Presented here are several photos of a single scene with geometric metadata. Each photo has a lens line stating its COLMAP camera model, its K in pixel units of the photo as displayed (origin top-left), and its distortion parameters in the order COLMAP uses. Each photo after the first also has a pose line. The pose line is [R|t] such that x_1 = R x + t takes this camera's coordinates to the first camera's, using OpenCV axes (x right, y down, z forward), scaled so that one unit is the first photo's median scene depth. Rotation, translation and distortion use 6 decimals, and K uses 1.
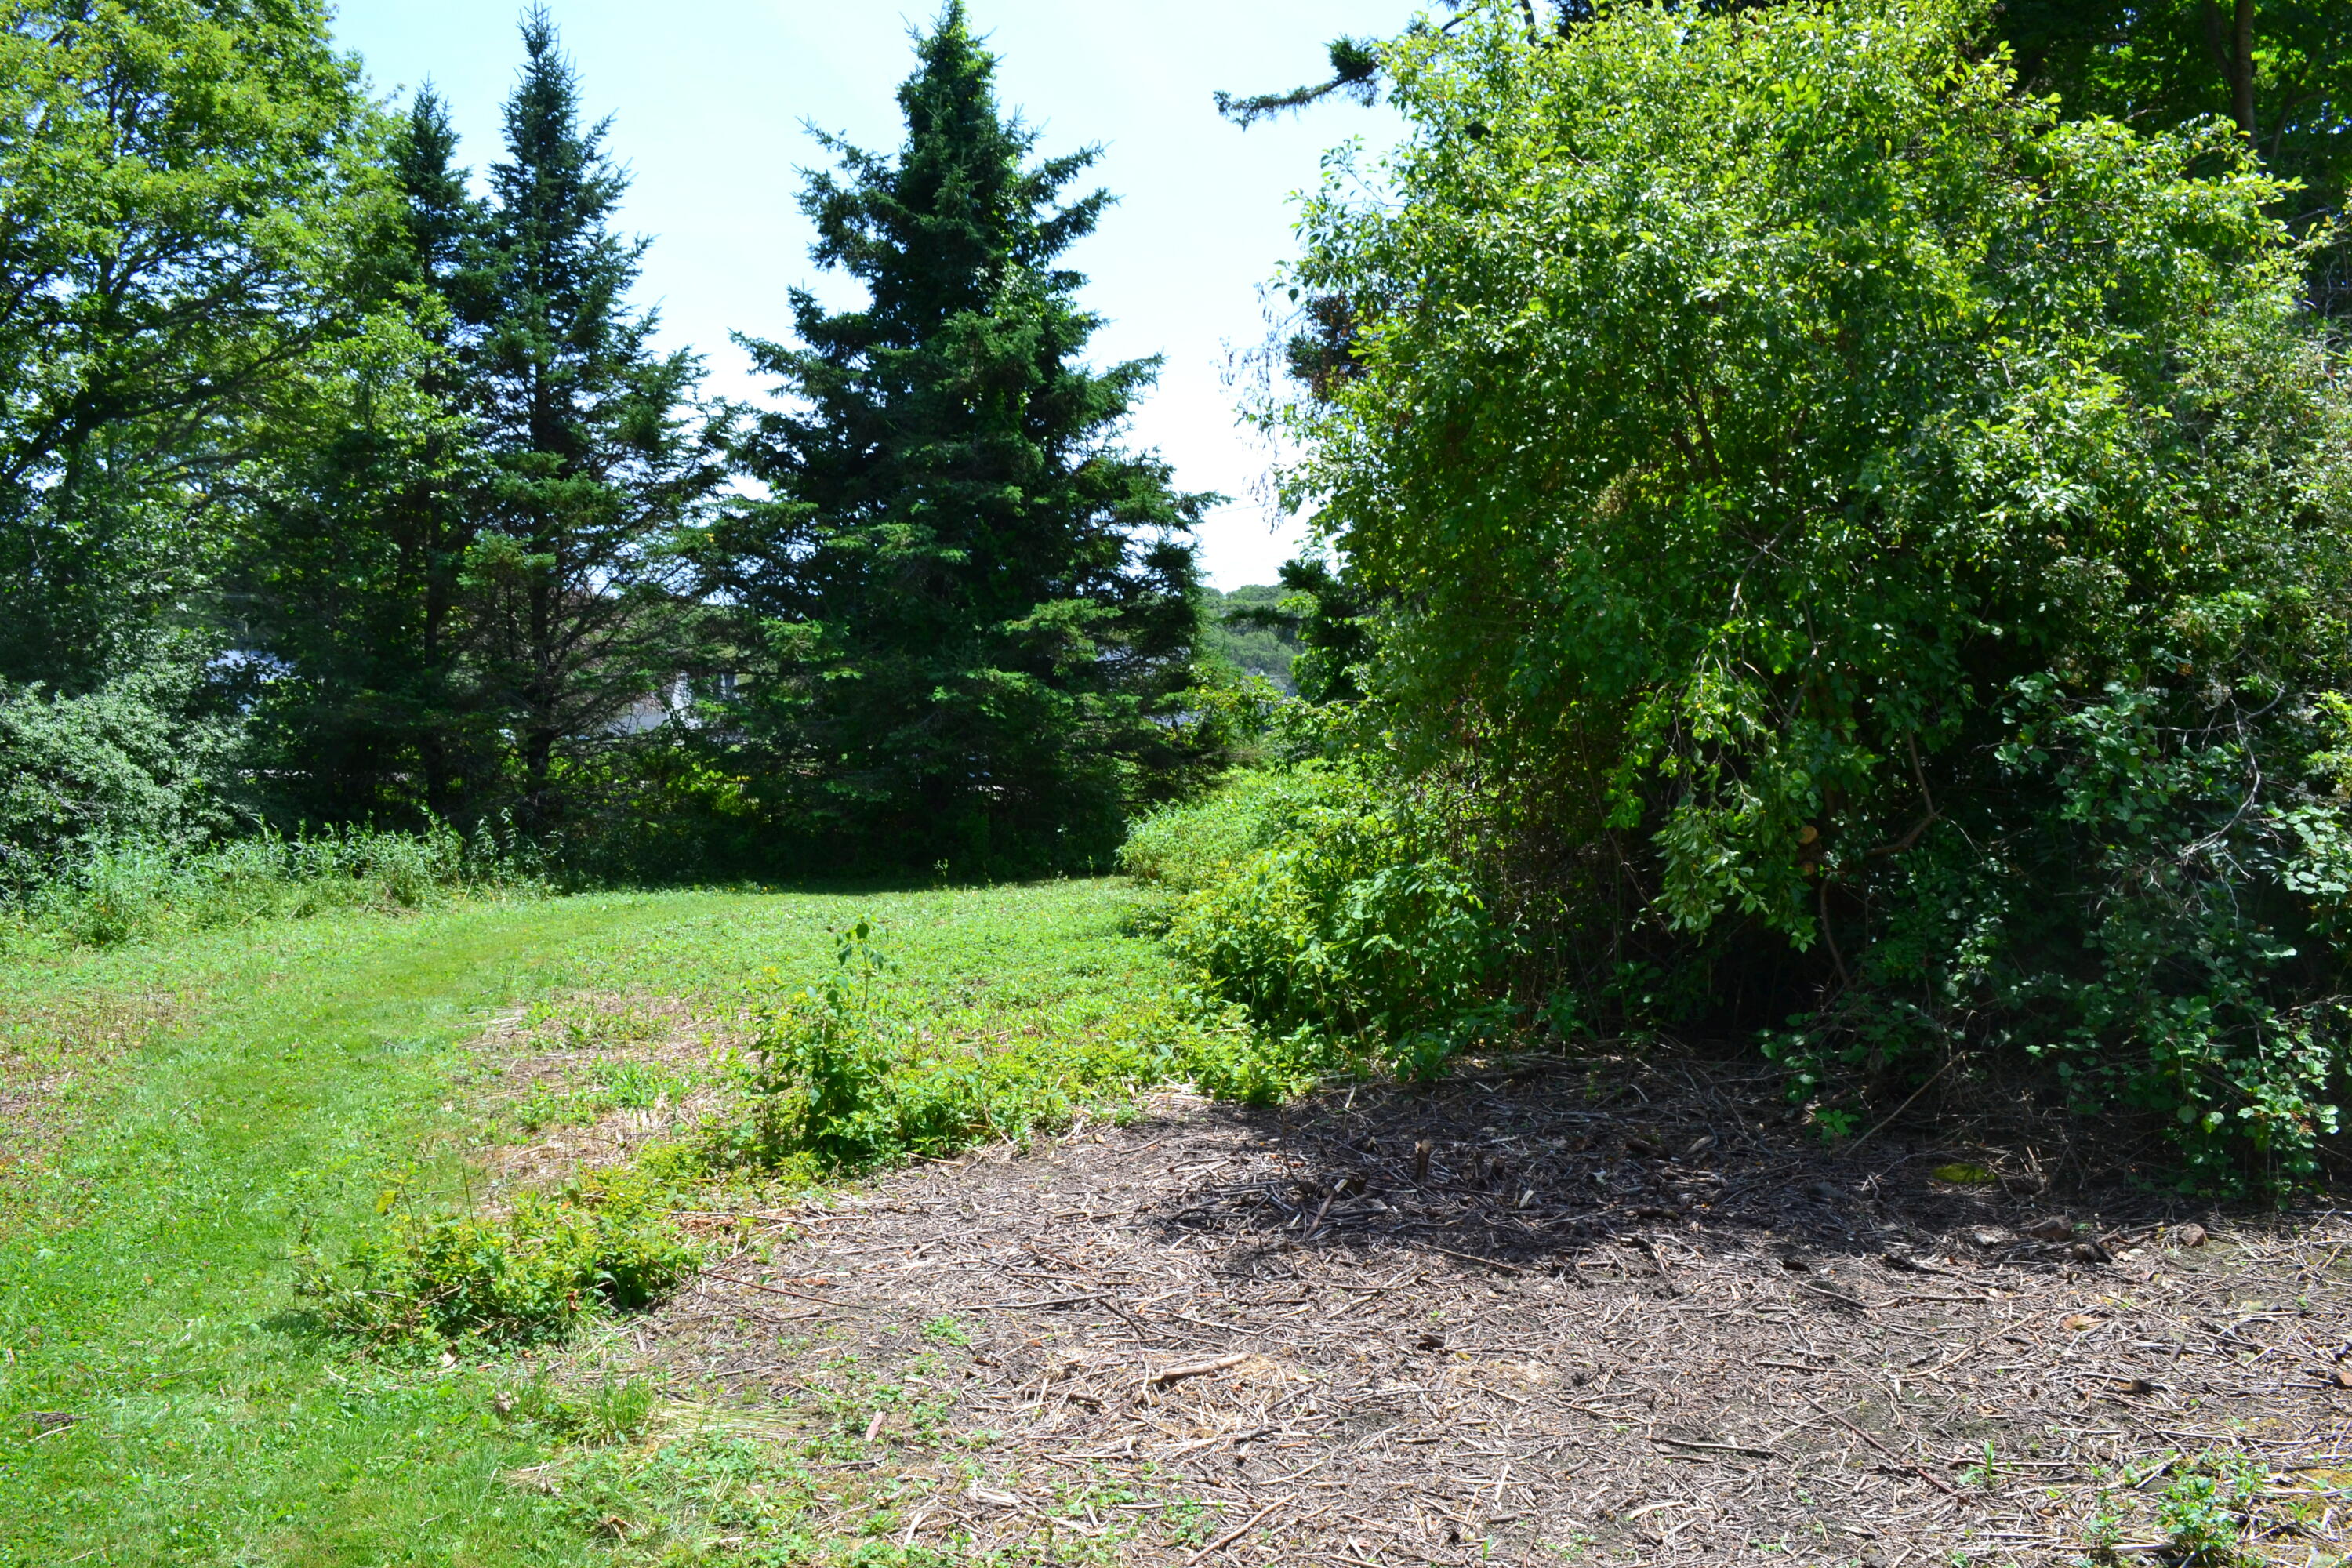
lens RADIAL K [[1890.1, 0, 1165.6], [0, 1890.1, 782.9], [0, 0, 1]] dist [-0.085942, 0.015424]
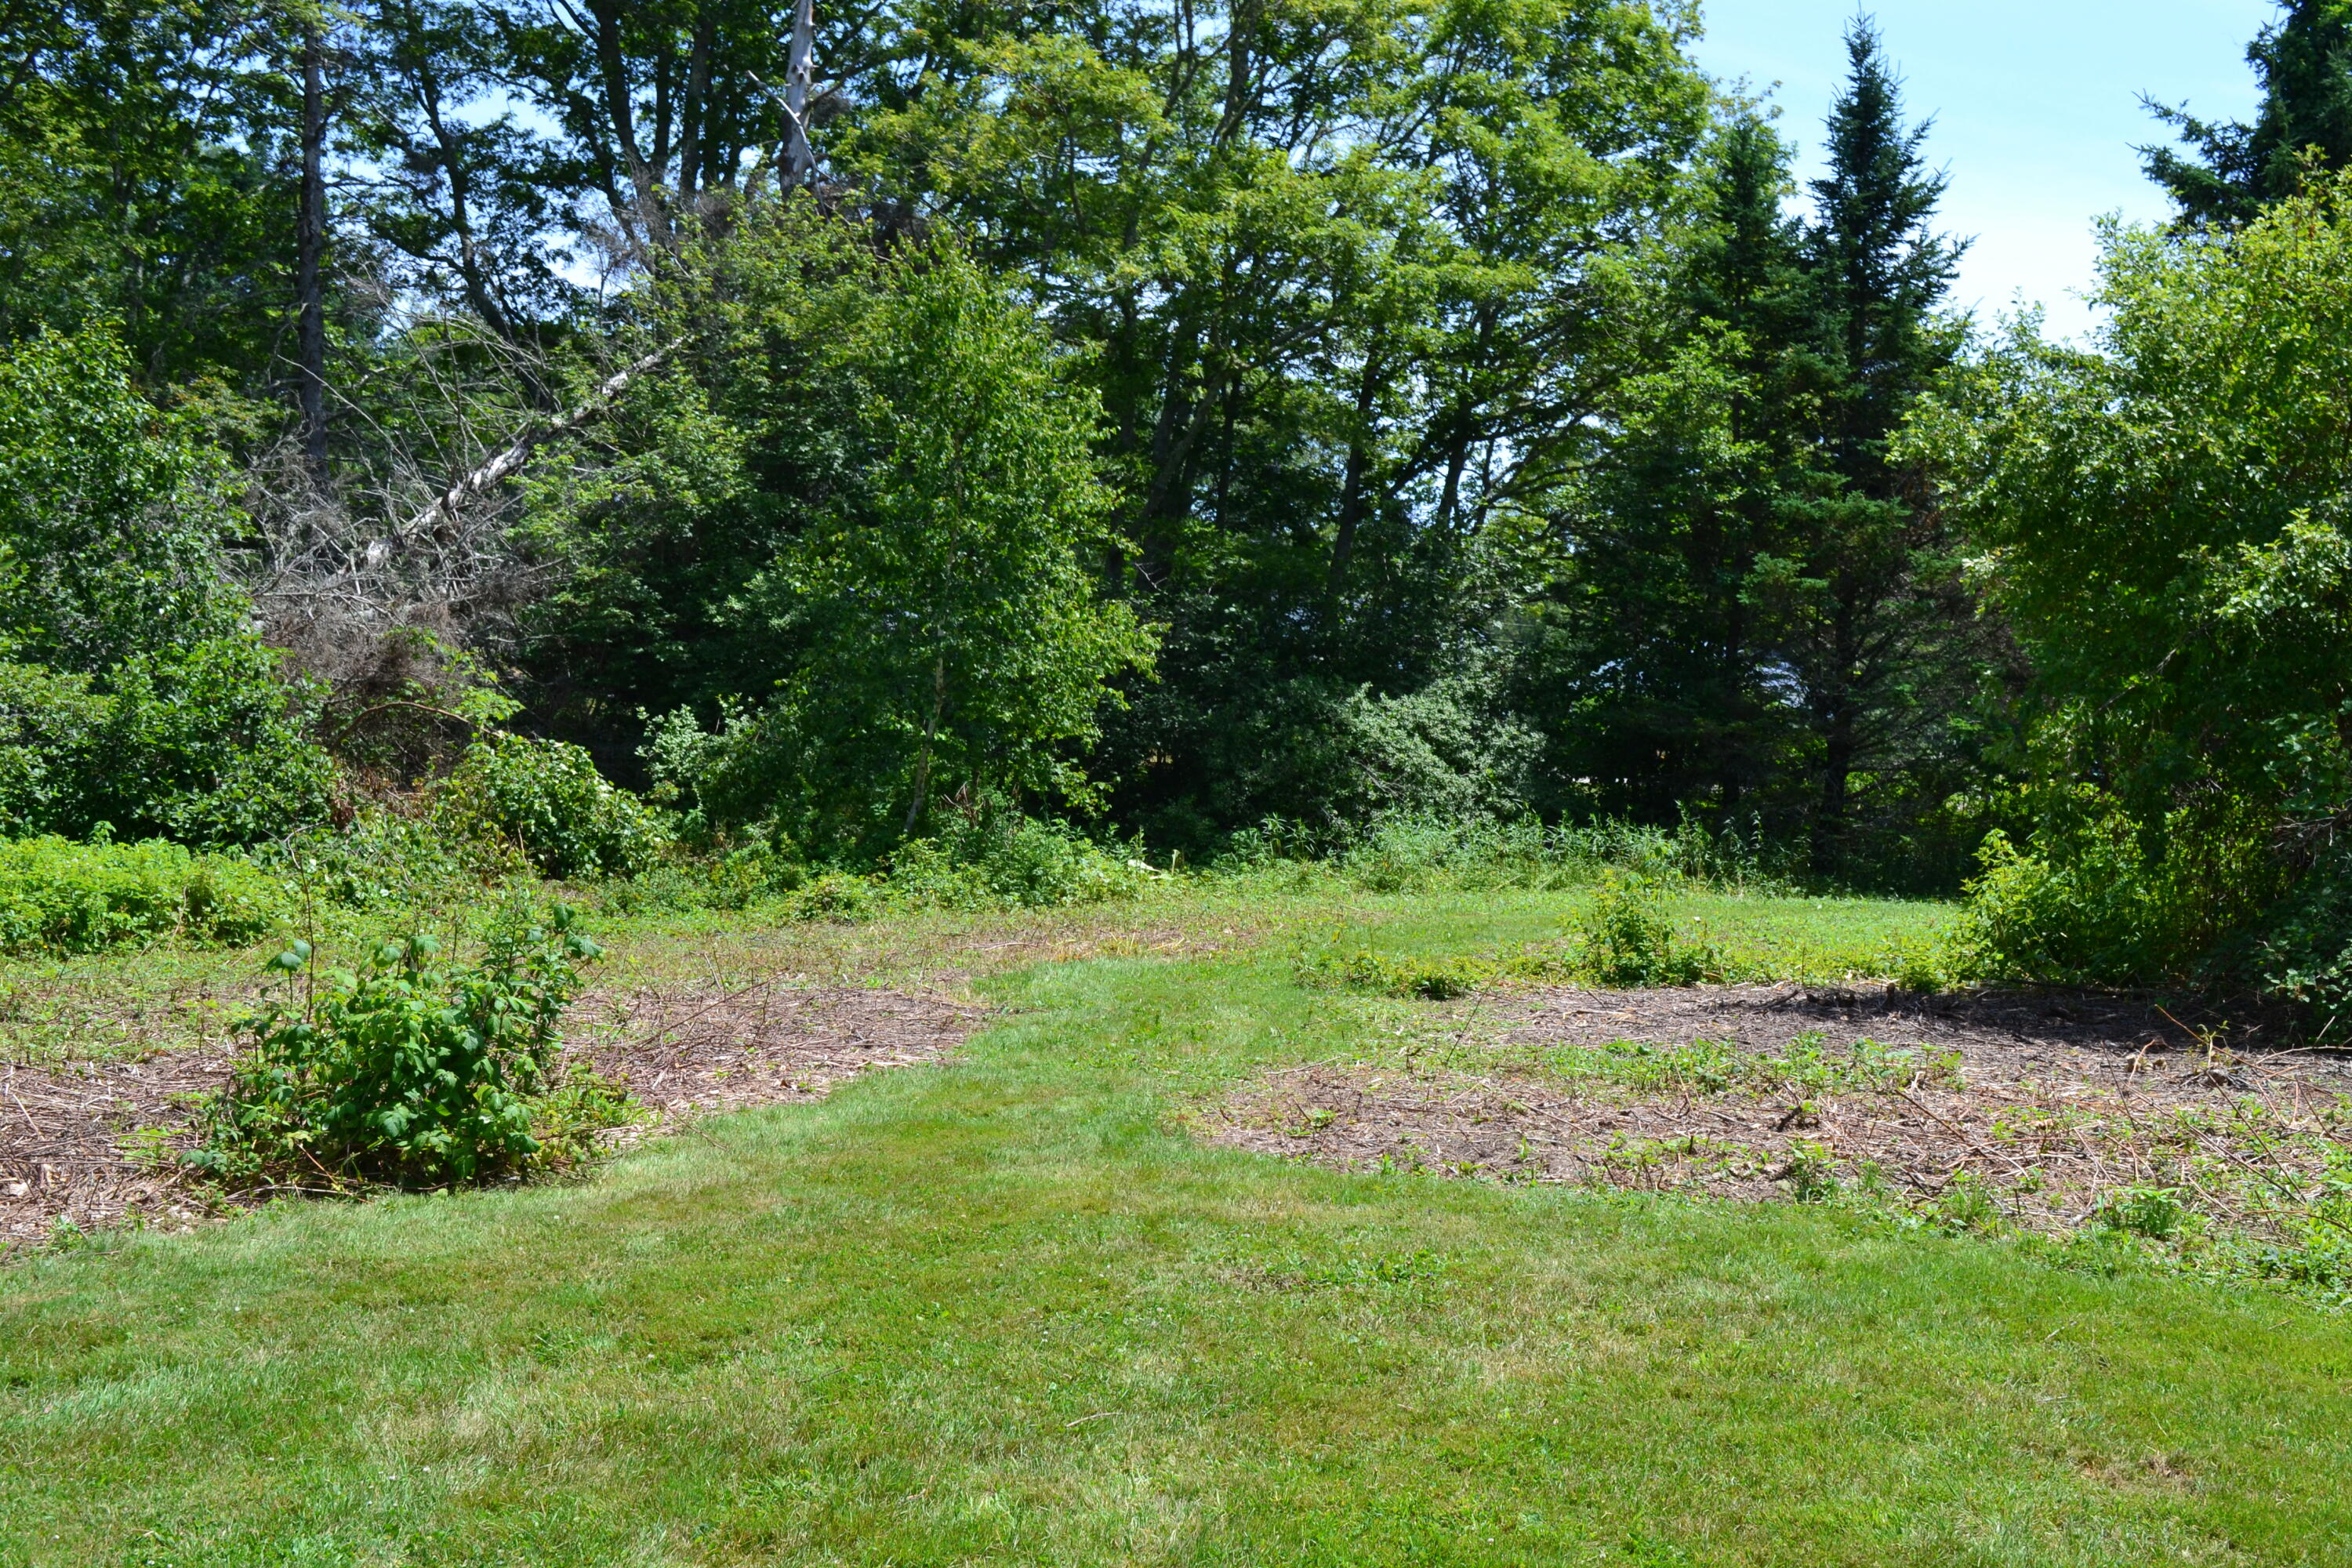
lens RADIAL K [[2746.1, 0, 1174.7], [0, 2746.1, 780.1], [0, 0, 1]] dist [-0.059122, 0.000000]
pose [[0.771333, 0.041376, -0.635086, 0.382195], [-0.054257, 0.998527, -0.000843, 0.014753], [0.634115, 0.035108, 0.772441, -0.418419]]
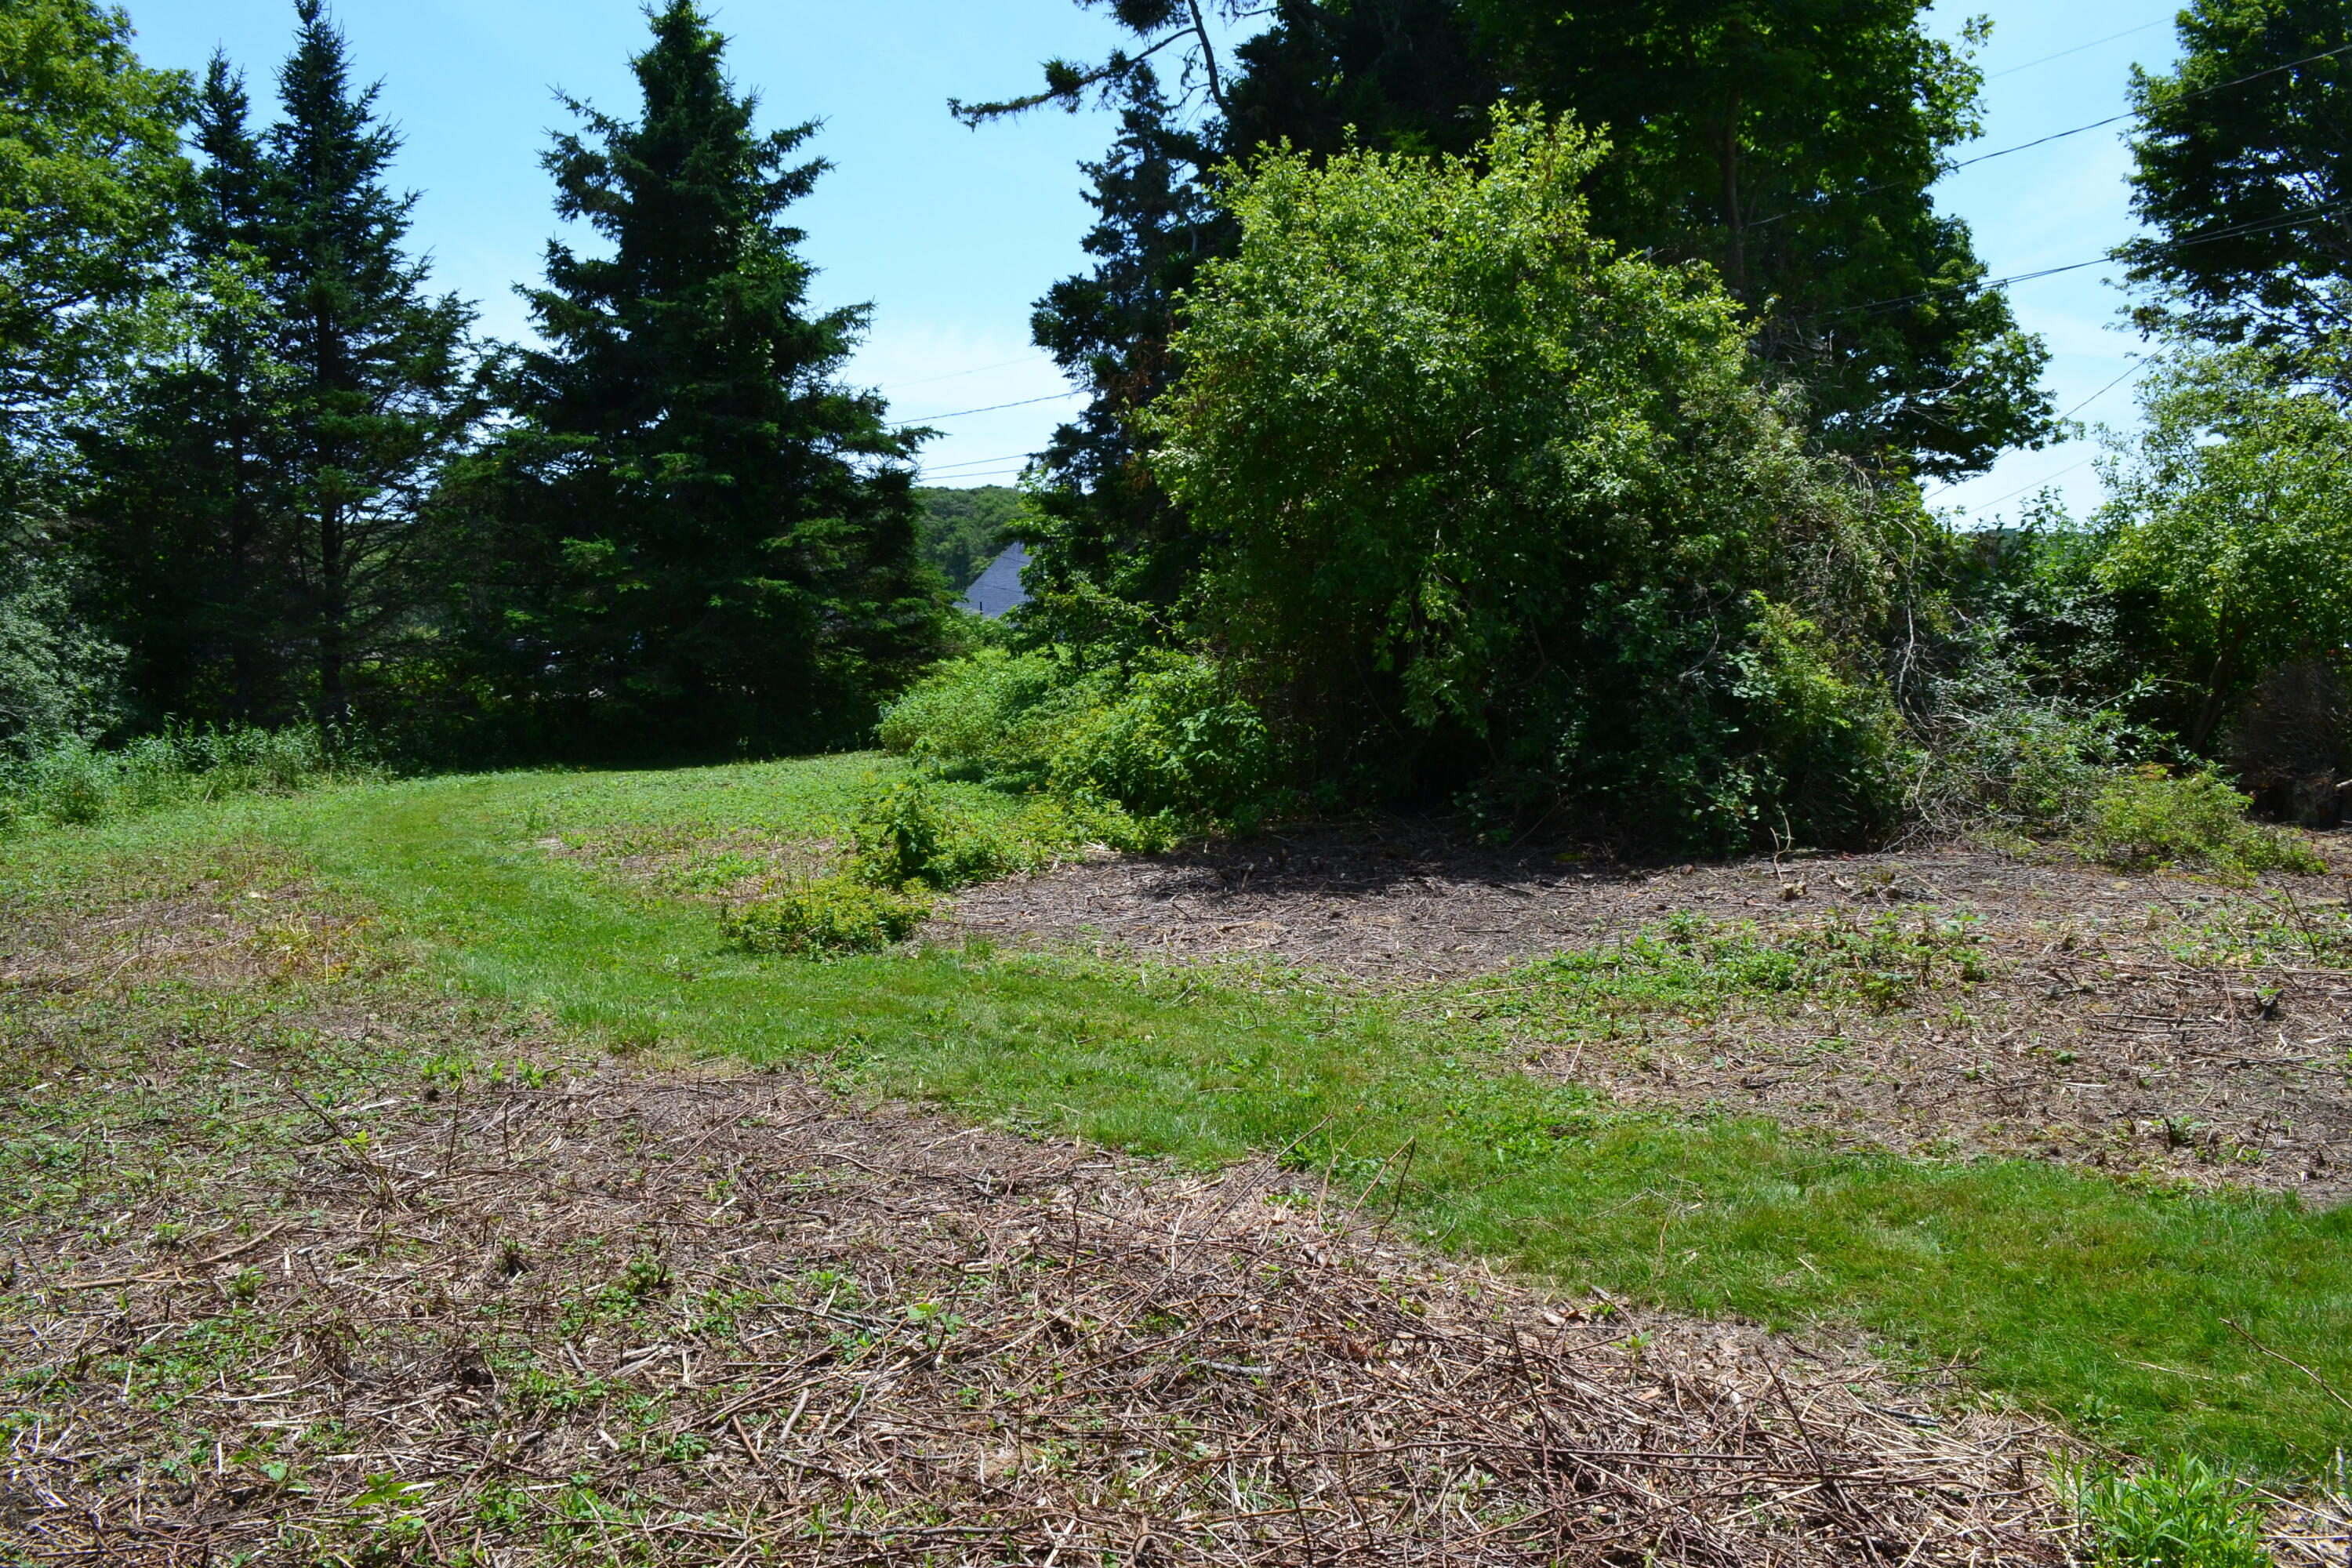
lens RADIAL K [[1890.1, 0, 1172.3], [0, 1890.1, 780.3], [0, 0, 1]] dist [-0.085942, 0.015424]
pose [[0.974451, -0.032321, 0.222264, -0.115325], [0.020886, 0.998344, 0.053609, 0.009007], [-0.223629, -0.047597, 0.973512, -0.227714]]
